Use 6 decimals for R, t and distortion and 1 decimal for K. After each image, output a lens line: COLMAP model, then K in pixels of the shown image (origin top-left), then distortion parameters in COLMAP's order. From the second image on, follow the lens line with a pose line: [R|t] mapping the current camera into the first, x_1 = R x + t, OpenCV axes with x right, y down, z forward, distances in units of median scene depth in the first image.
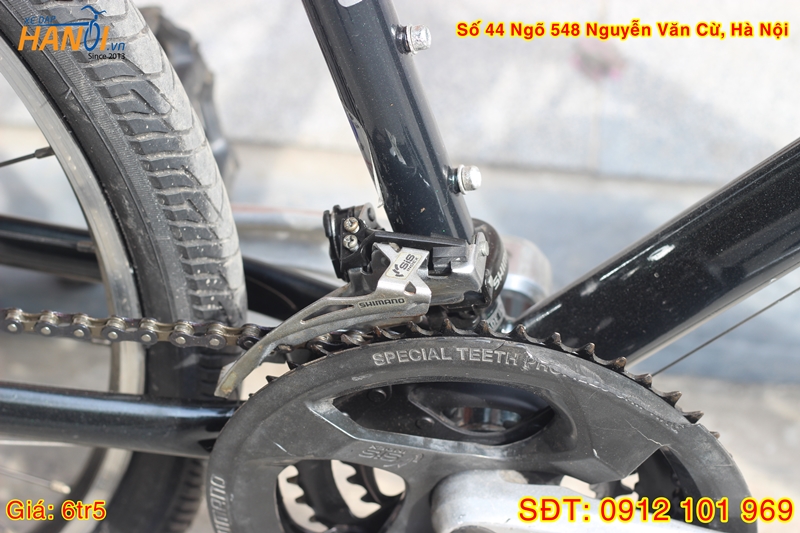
lens RADIAL K [[1994.4, 0, 401.3], [0, 1994.4, 267.3], [0, 0, 1]] dist [-0.057887, 0.000000]
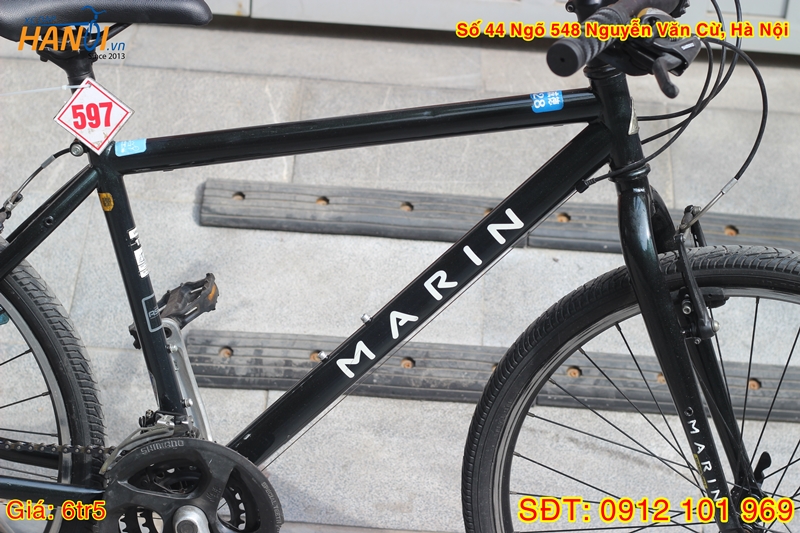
lens RADIAL K [[1994.4, 0, 395.2], [0, 1994.4, 262.6], [0, 0, 1]] dist [-0.057887, 0.000000]
pose [[0.994324, 0.035548, 0.100280, 0.035022], [0.012071, 0.898757, -0.438280, 1.099394], [-0.105707, 0.437003, 0.893227, -1.834223]]
